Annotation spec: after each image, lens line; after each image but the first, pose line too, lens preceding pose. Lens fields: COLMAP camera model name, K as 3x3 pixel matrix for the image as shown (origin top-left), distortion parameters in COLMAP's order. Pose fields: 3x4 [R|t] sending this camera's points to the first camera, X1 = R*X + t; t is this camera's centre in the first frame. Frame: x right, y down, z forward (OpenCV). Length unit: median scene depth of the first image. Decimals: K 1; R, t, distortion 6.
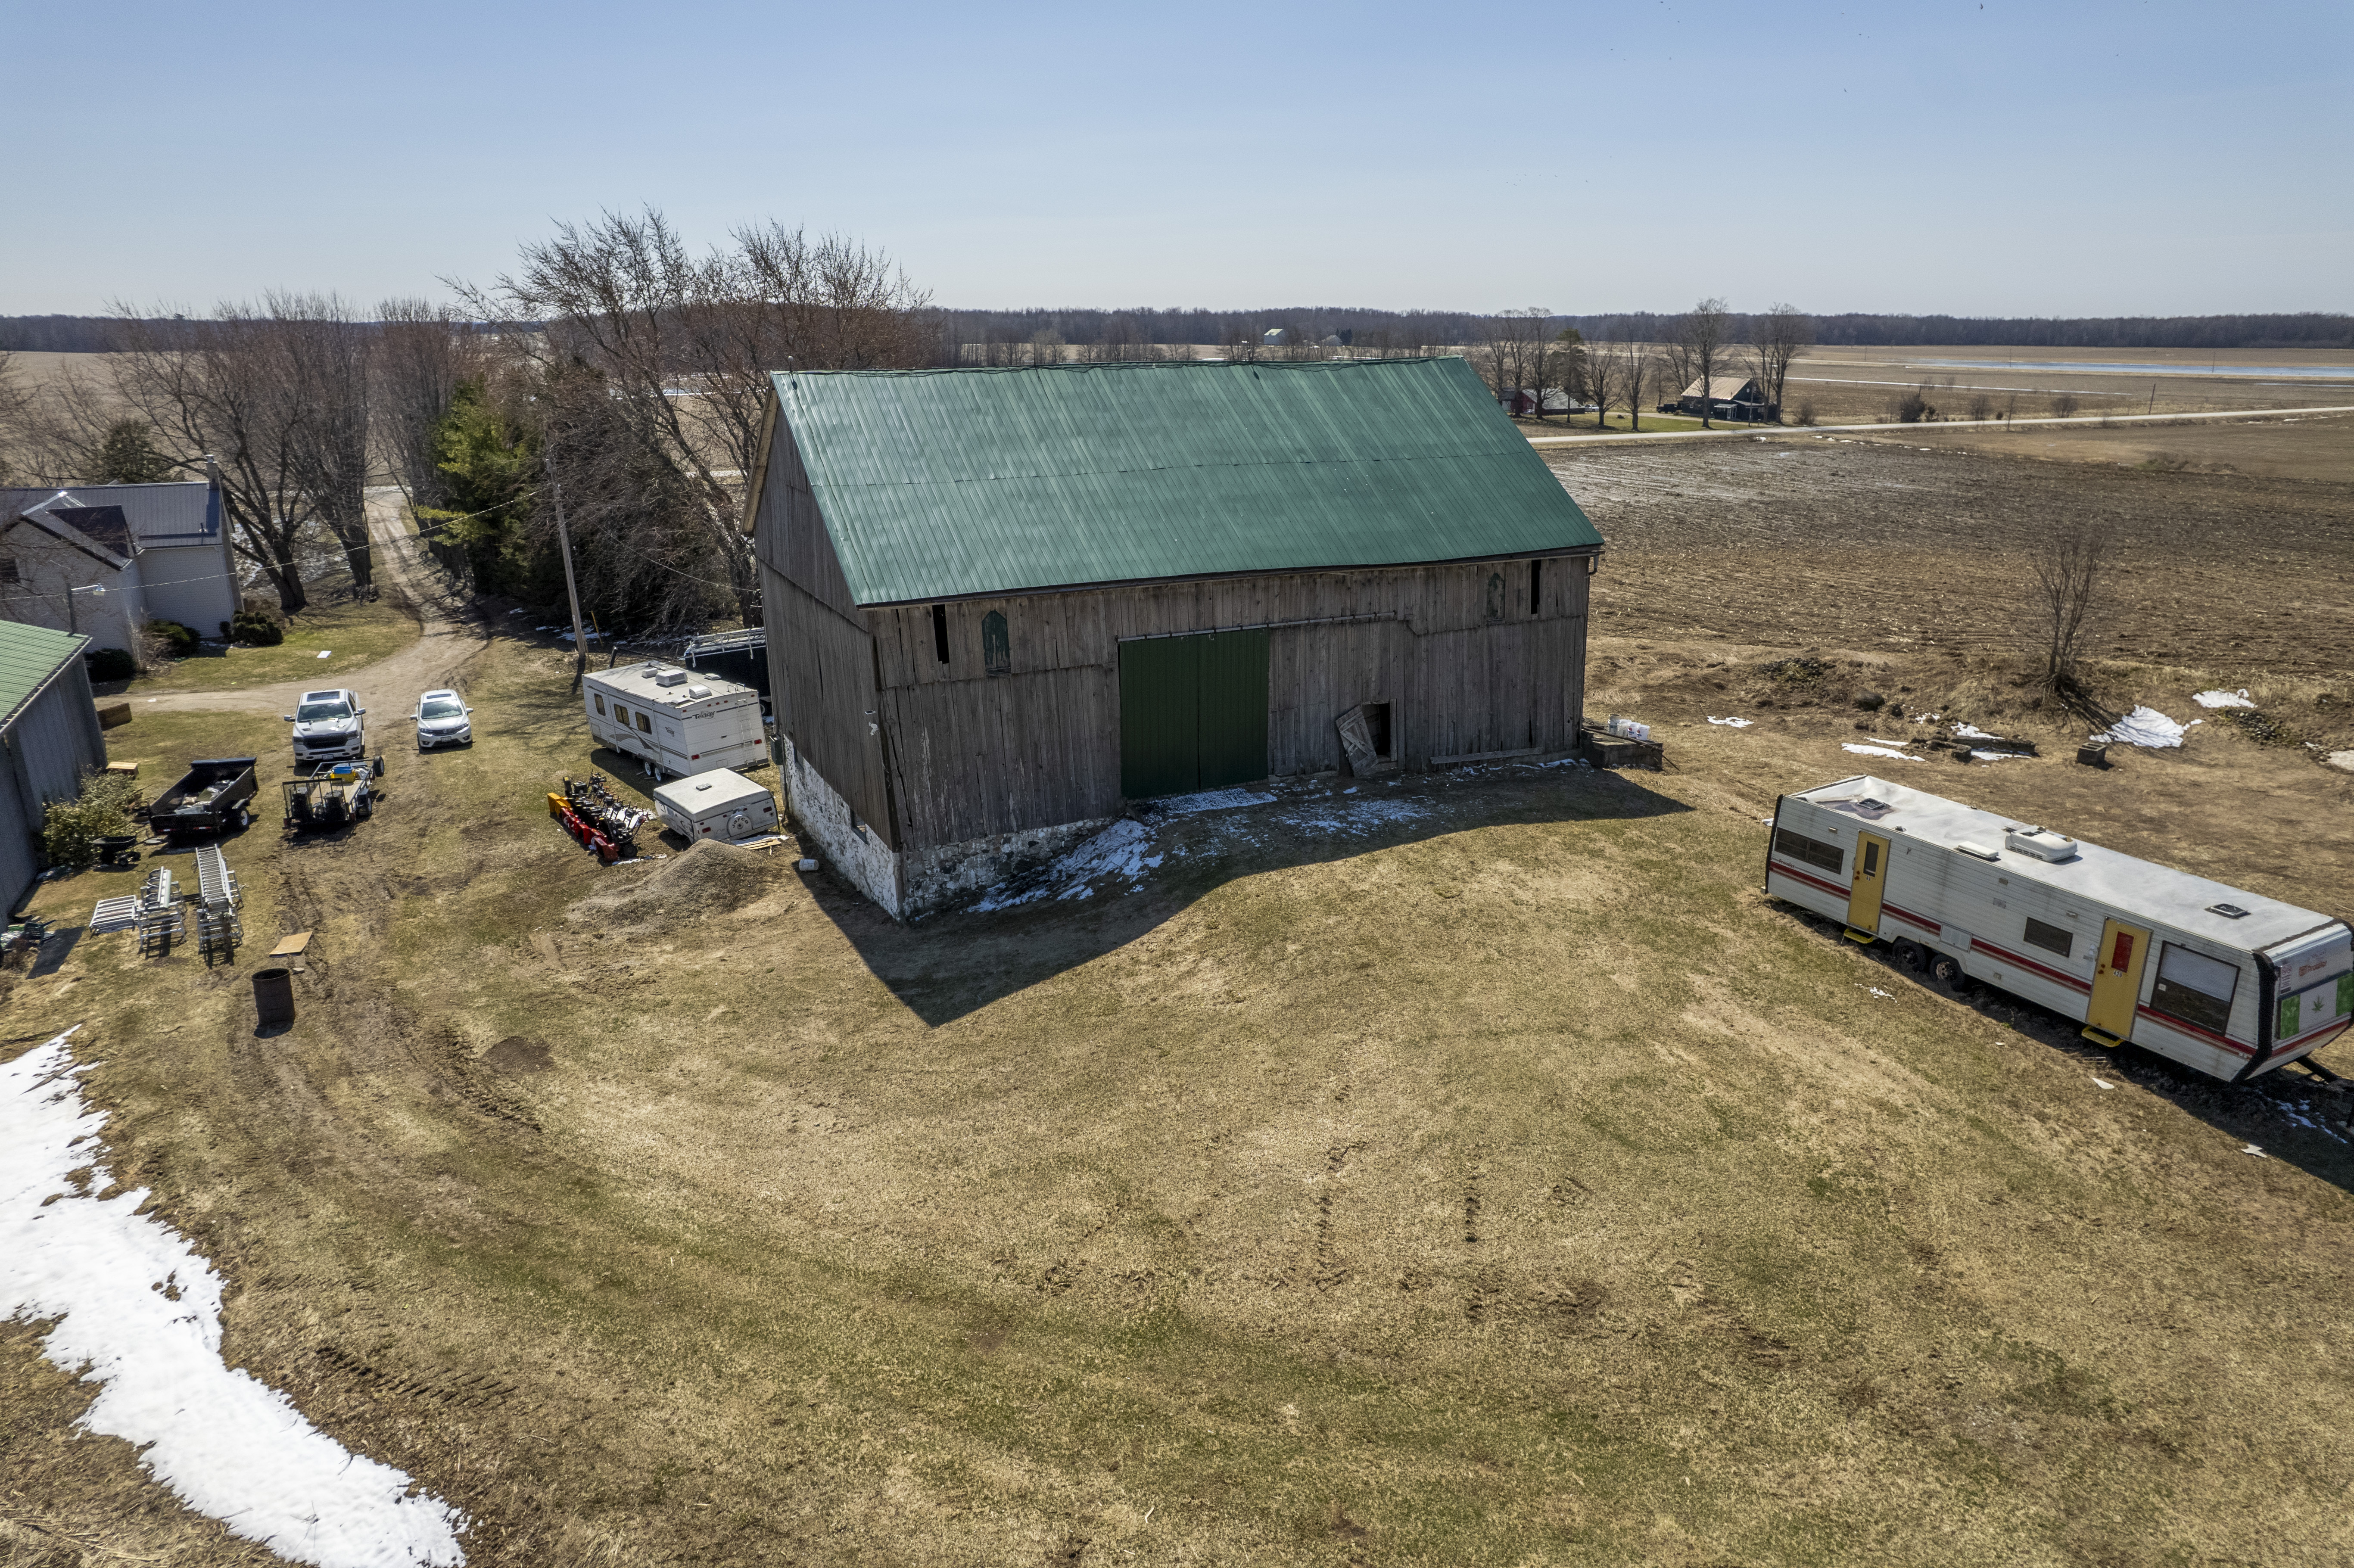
lens RADIAL K [[1510.7, 0, 1172.0], [0, 1510.7, 795.2], [0, 0, 1]] dist [-0.072781, 0.057735]
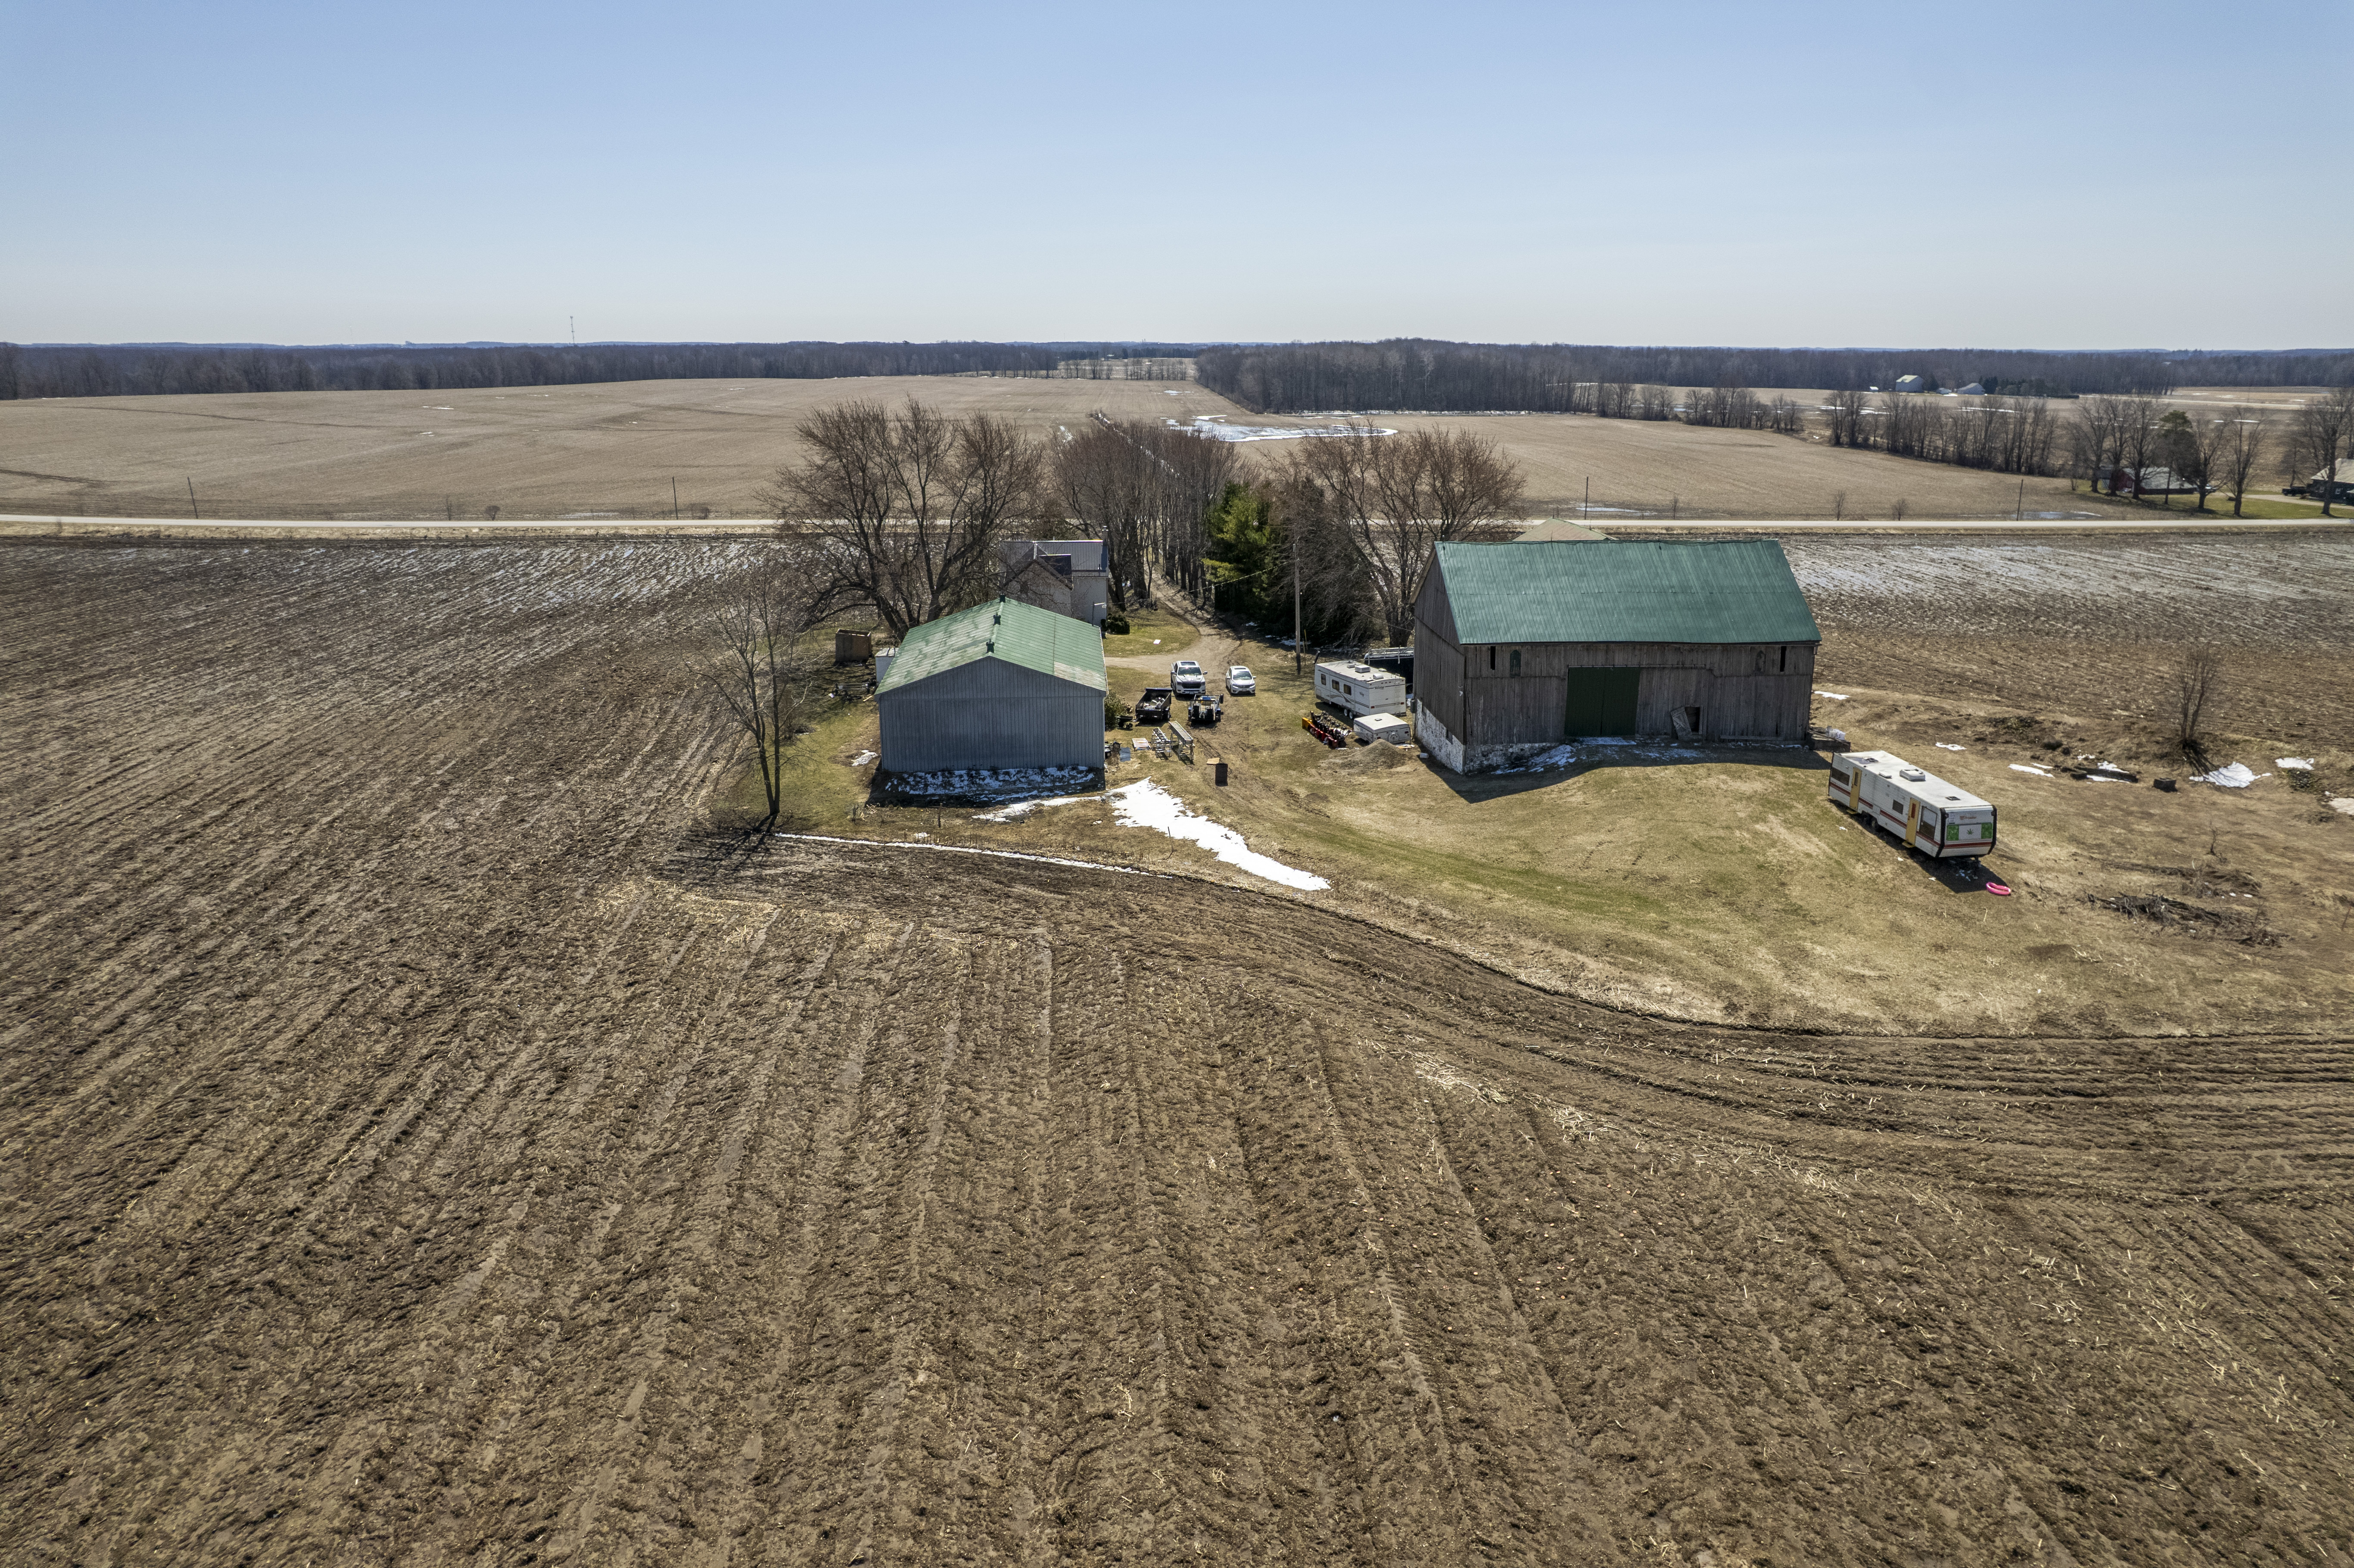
lens RADIAL K [[1510.7, 0, 1162.2], [0, 1510.7, 796.1], [0, 0, 1]] dist [-0.072781, 0.057735]
pose [[0.922419, 0.112458, -0.369453, 0.253124], [-0.117776, 0.993006, 0.008210, 0.144303], [0.367792, 0.035940, 0.929213, -1.324226]]
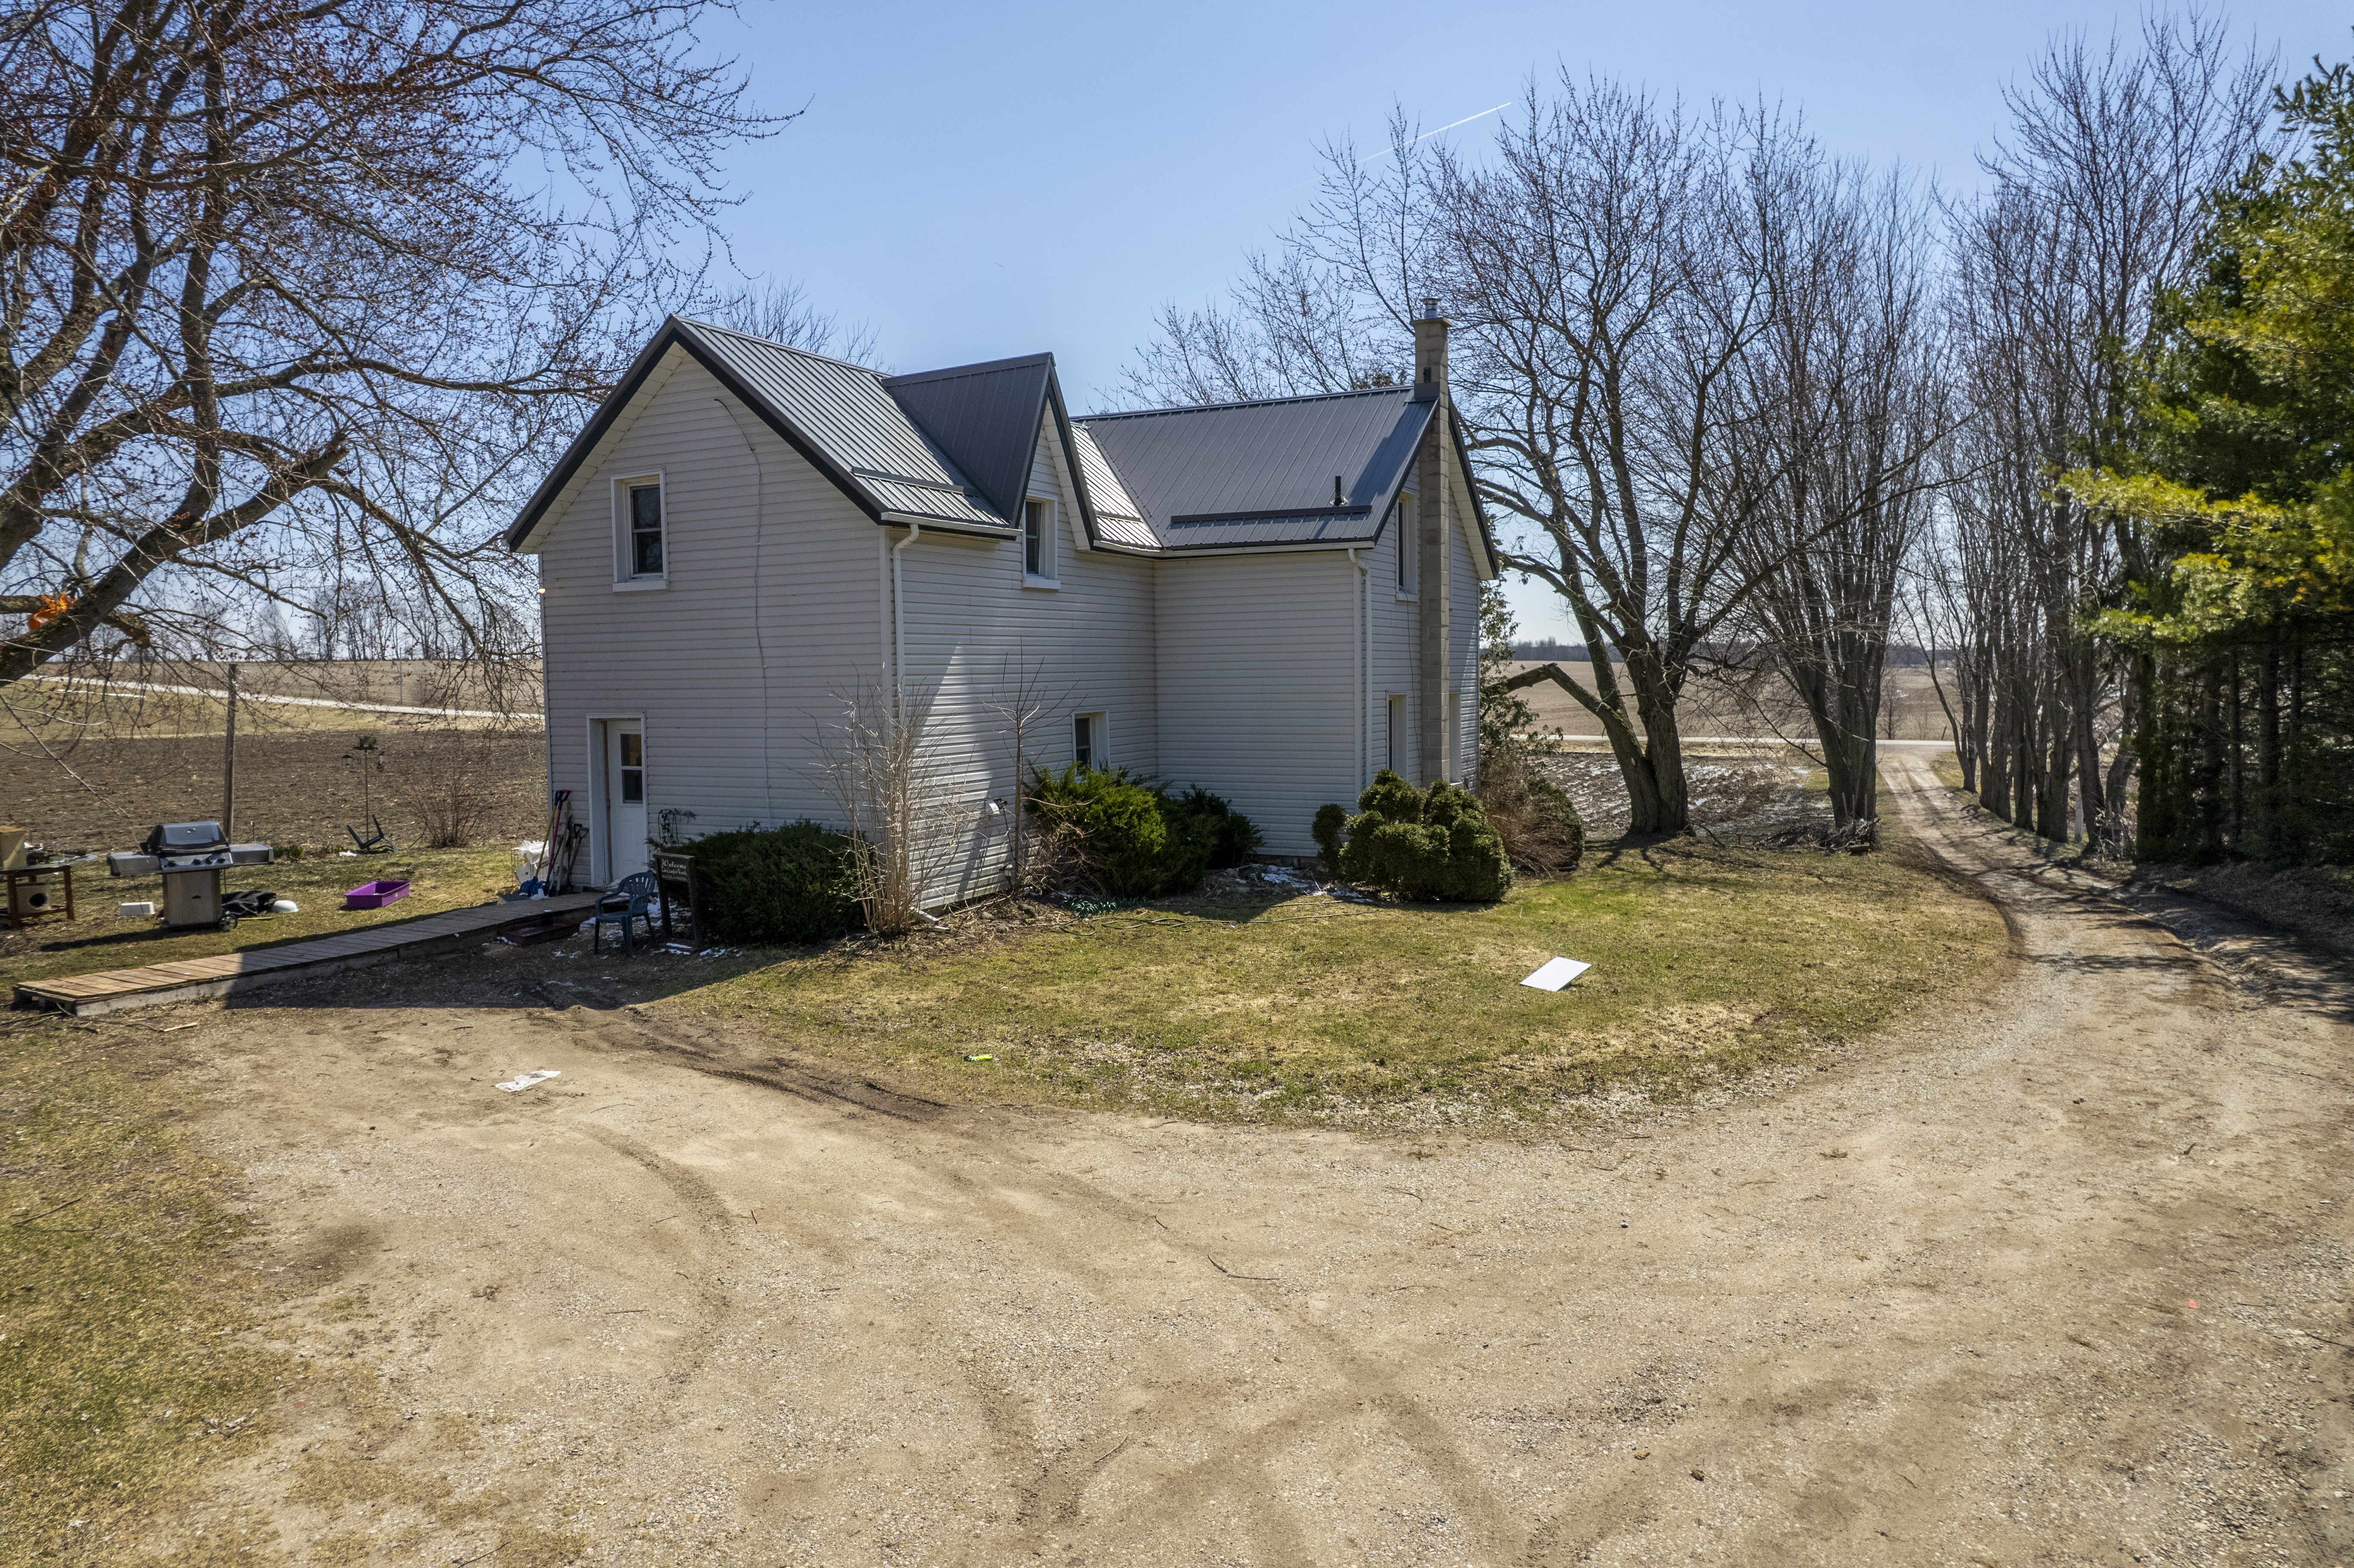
lens RADIAL K [[1510.7, 0, 1178.5], [0, 1510.7, 787.4], [0, 0, 1]] dist [-0.072781, 0.057735]
pose [[0.594362, 0.053917, -0.802388, -0.833149], [-0.228834, 0.967843, -0.104472, -0.163961], [0.770953, 0.245708, 0.587588, 1.581835]]
